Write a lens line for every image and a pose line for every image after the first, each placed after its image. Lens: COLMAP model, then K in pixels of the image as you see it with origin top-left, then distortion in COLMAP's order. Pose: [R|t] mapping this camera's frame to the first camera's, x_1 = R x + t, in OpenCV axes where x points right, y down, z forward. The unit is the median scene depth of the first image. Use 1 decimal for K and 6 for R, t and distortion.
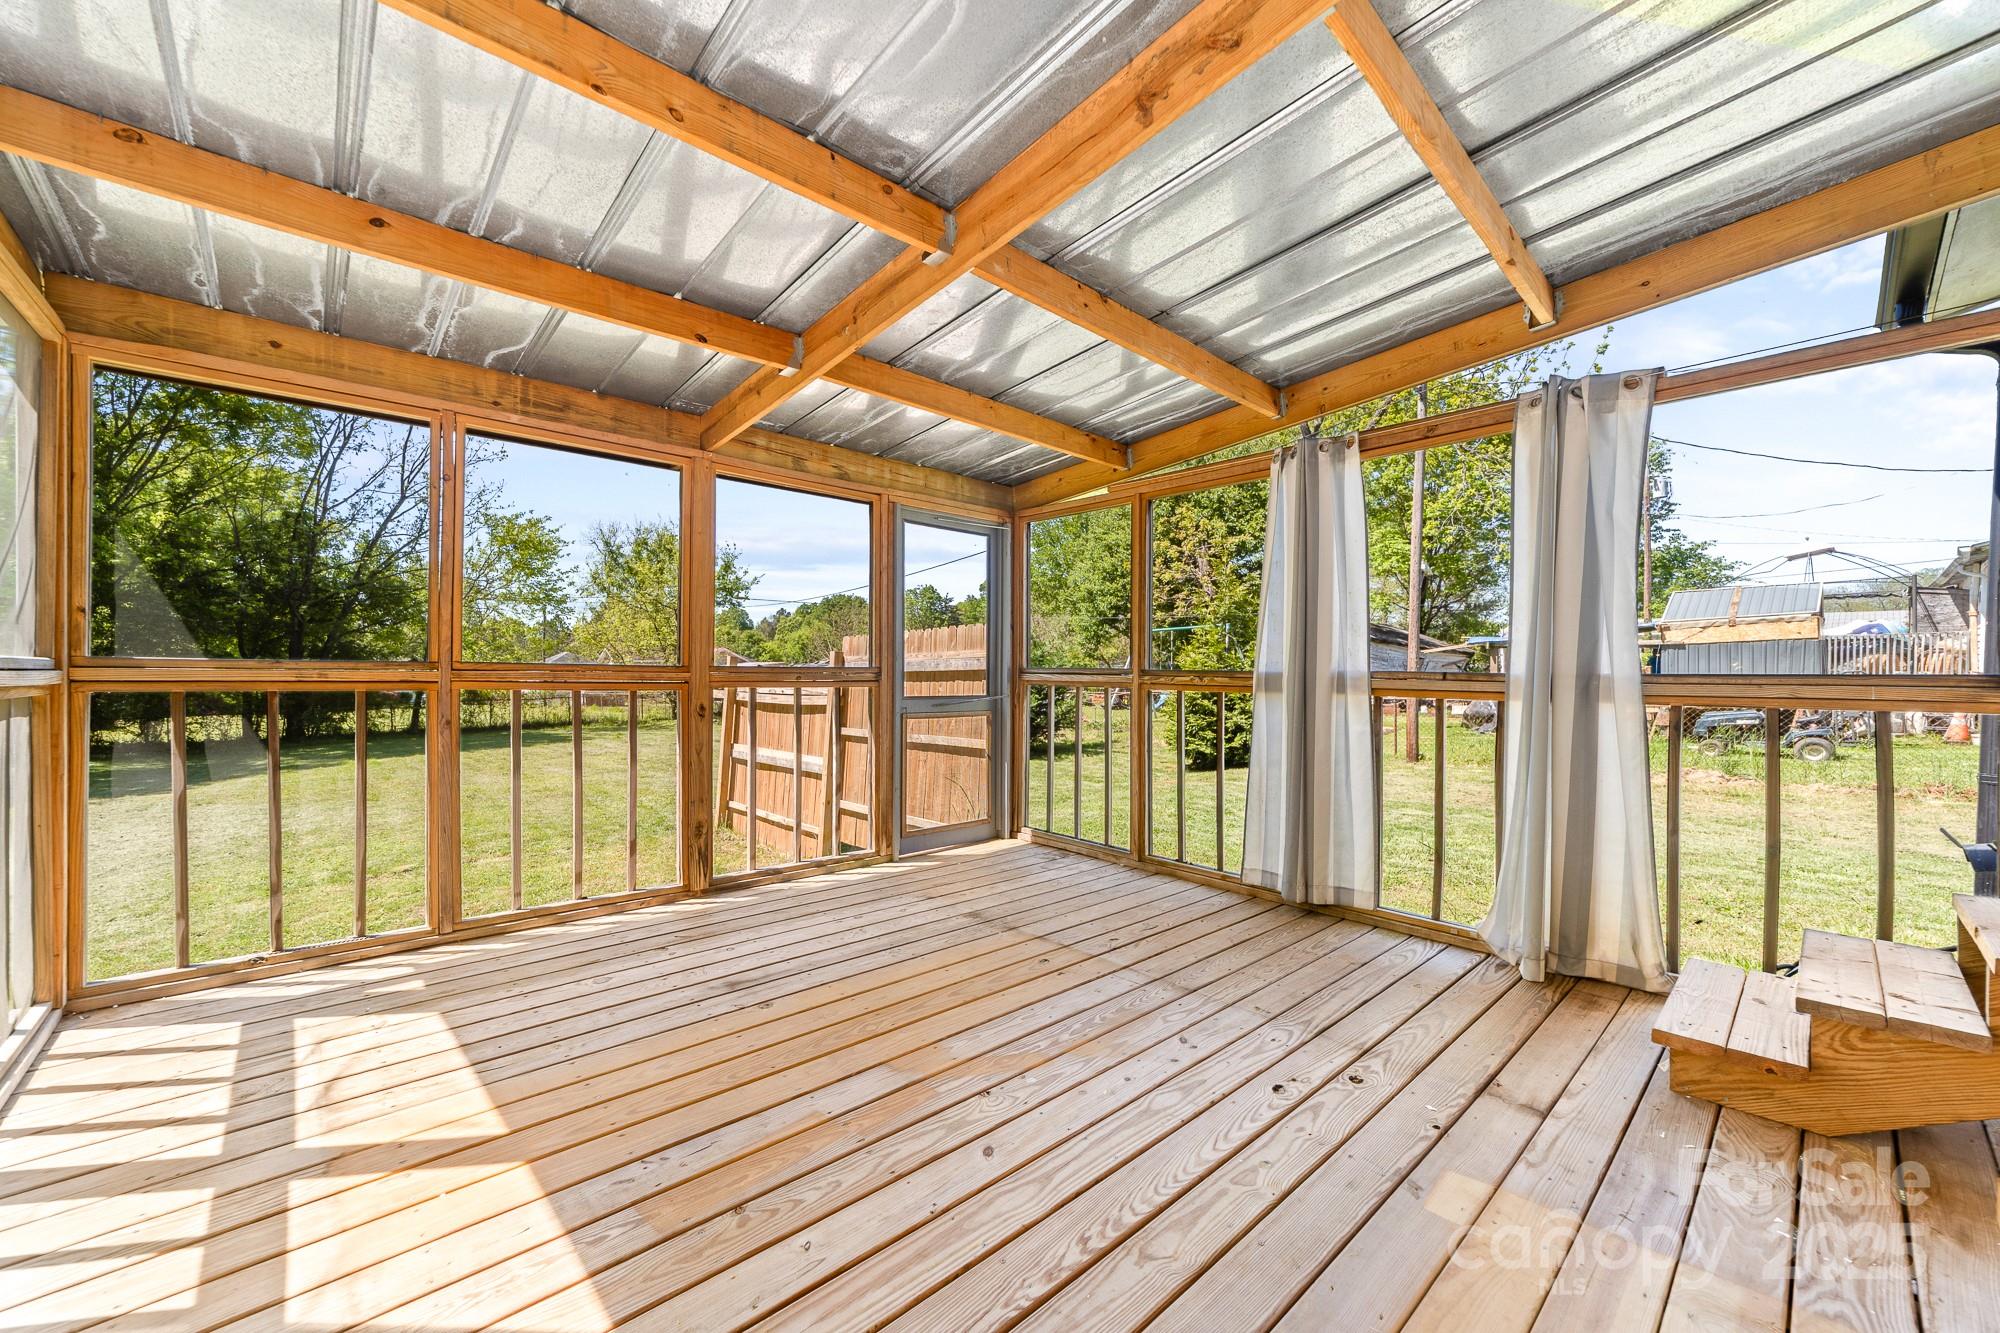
lens RADIAL K [[763.5, 0, 956.3], [0, 763.5, 695.1], [0, 0, 1]] dist [-0.001507, -0.000059]
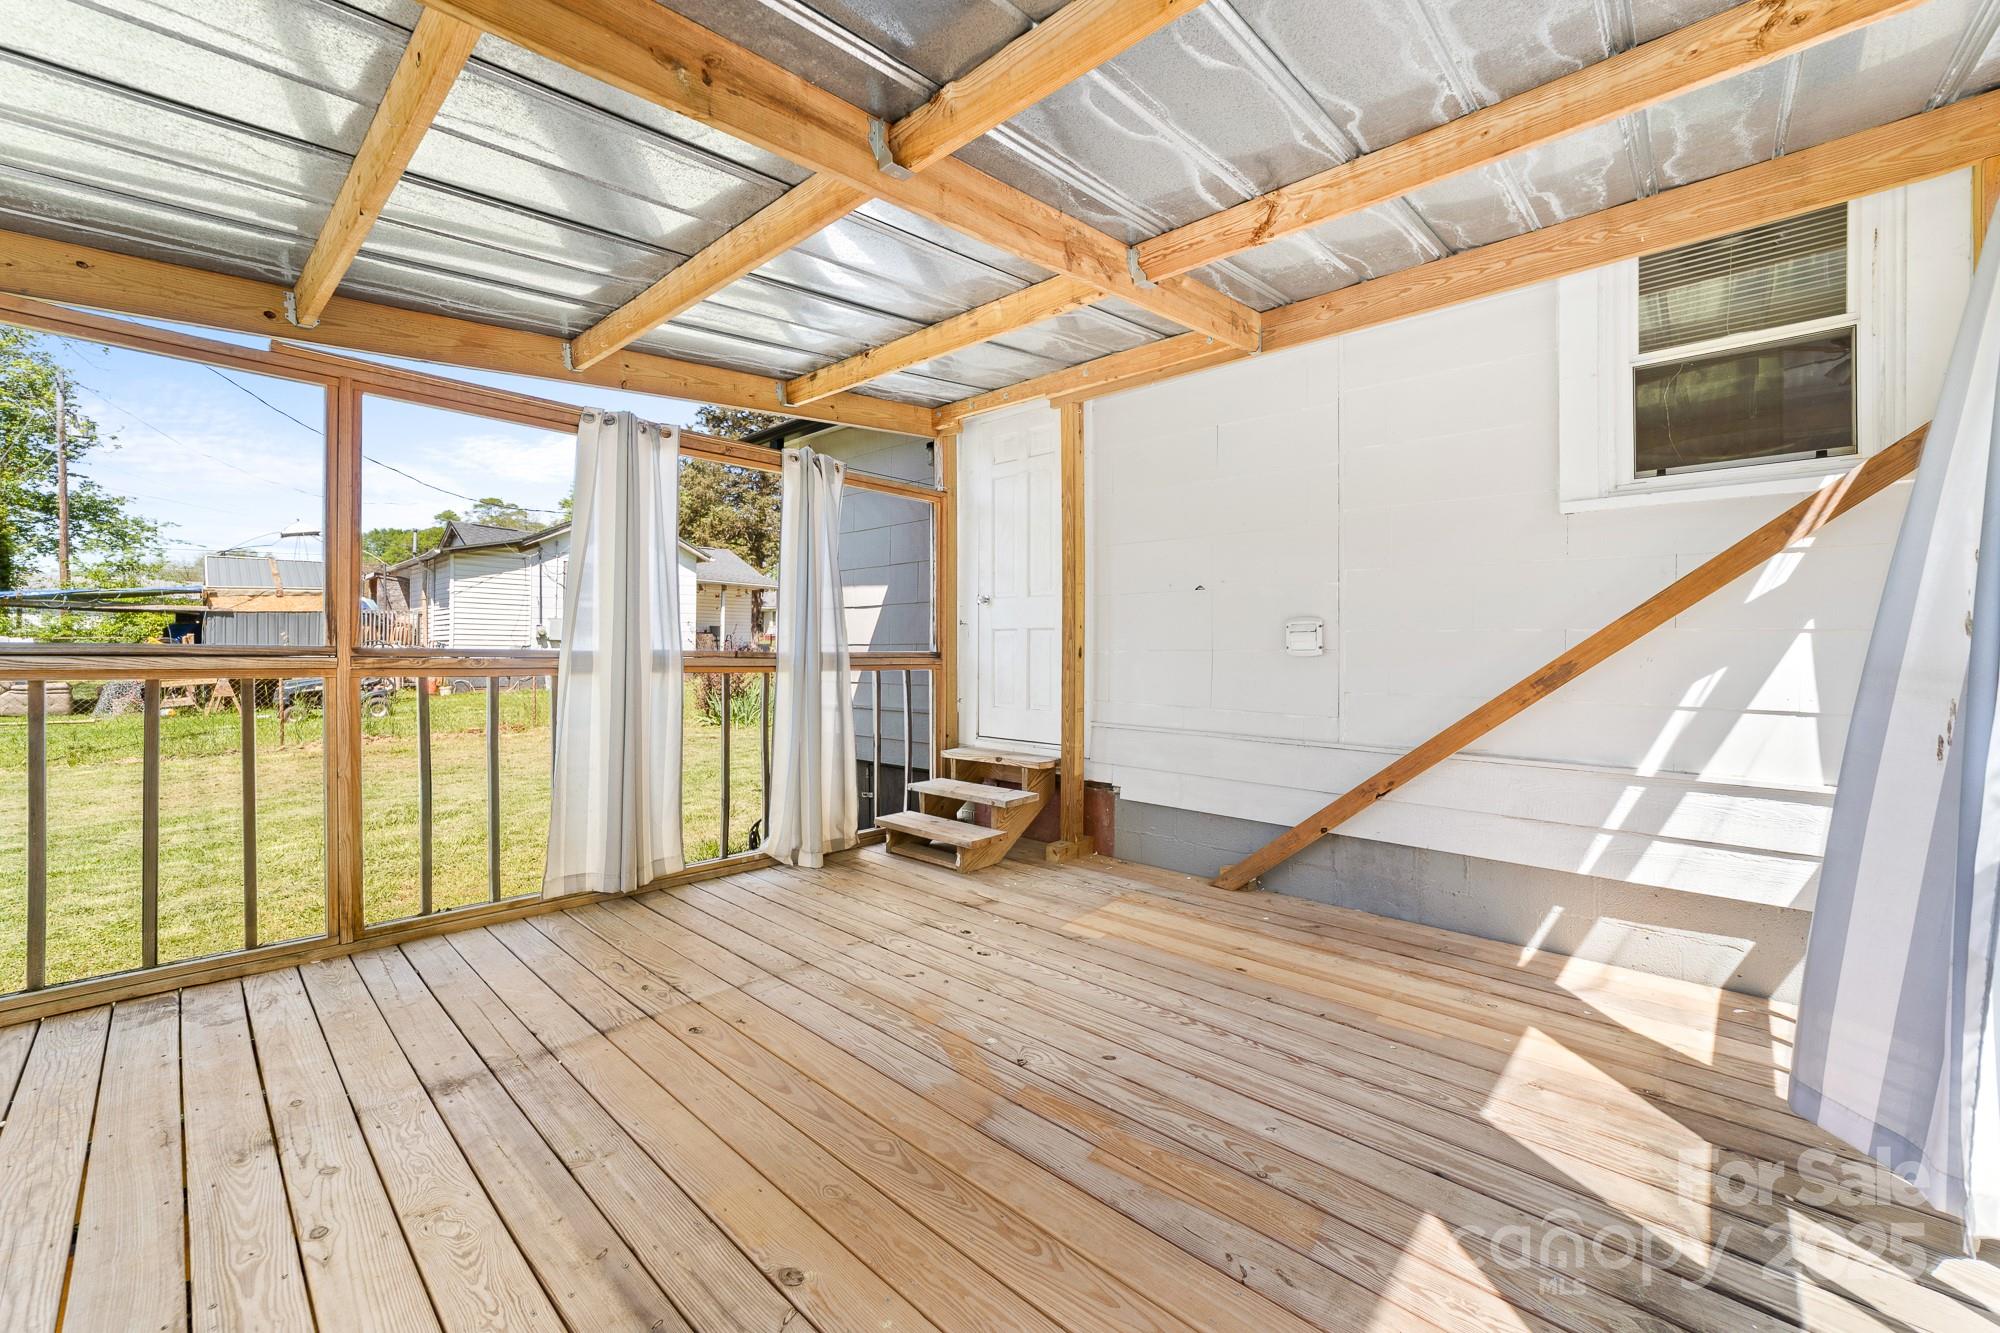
lens RADIAL K [[773.3, 0, 993.2], [0, 773.3, 657.8], [0, 0, 1]] dist [-0.017119, 0.007841]
pose [[-0.093708, -0.015396, 0.995481, -0.552386], [0.019389, 0.999663, 0.017286, -0.030403], [-0.995411, 0.020921, -0.093378, 0.616592]]
